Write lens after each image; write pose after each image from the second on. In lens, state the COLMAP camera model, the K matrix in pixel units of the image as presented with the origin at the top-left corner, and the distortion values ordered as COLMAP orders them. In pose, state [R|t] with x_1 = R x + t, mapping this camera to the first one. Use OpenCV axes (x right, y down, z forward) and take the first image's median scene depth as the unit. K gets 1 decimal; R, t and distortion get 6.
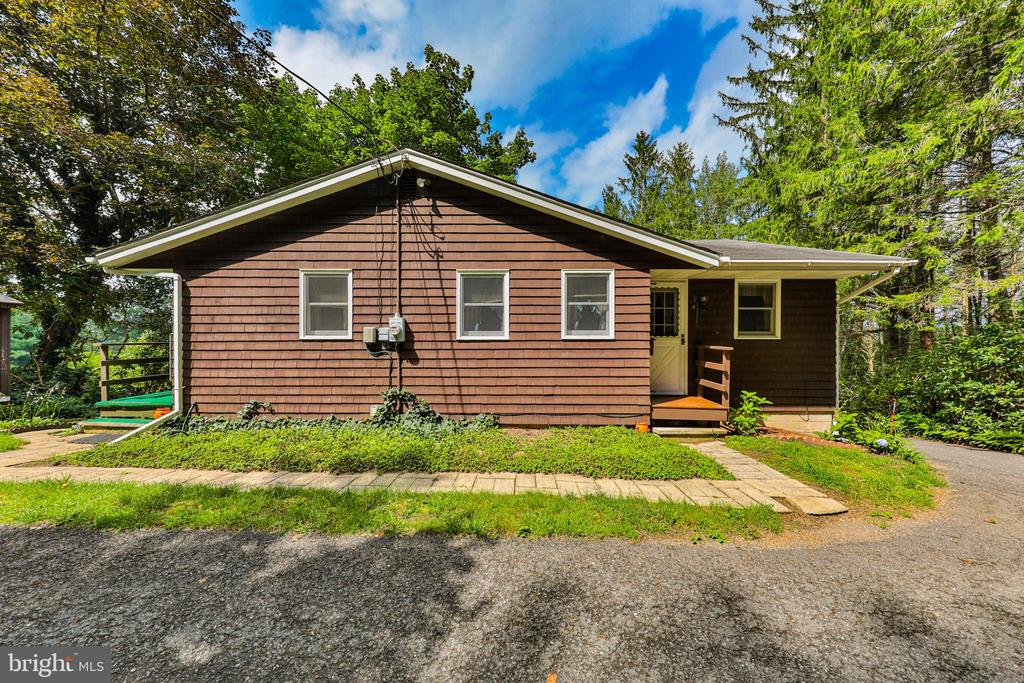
lens RADIAL K [[343.1, 0, 501.2], [0, 343.1, 342.1], [0, 0, 1]] dist [0.021268, -0.006572]
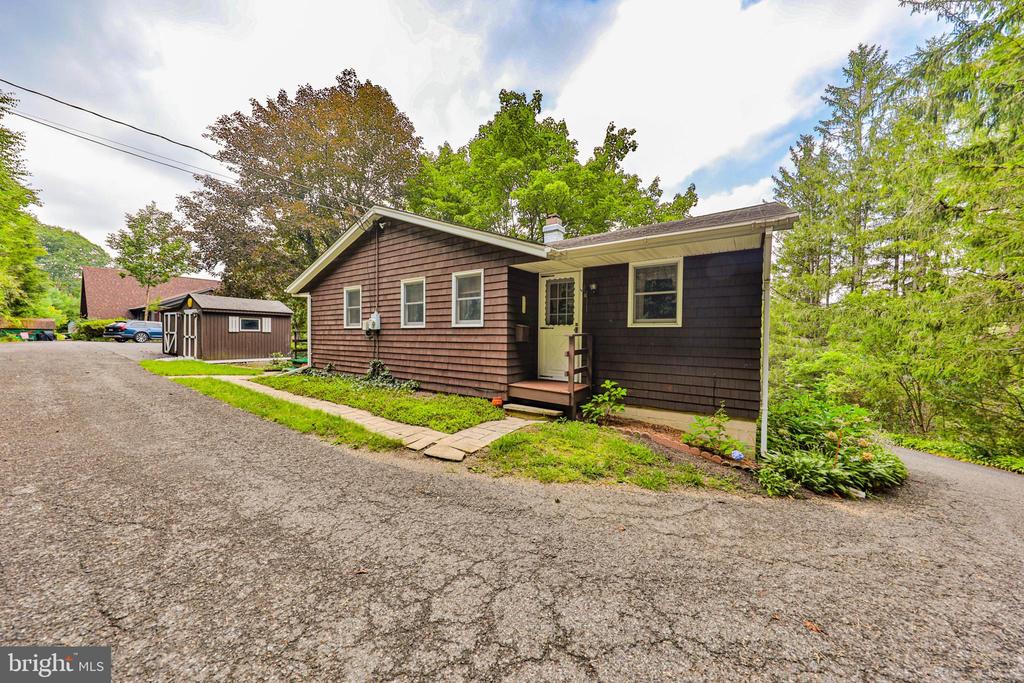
lens RADIAL K [[343.1, 0, 501.2], [0, 343.1, 342.1], [0, 0, 1]] dist [0.021268, -0.006572]
pose [[0.822194, 0.020276, -0.568846, 1.050991], [-0.000403, 0.999386, 0.035040, 0.000261], [0.569207, -0.028580, 0.821698, 0.033409]]
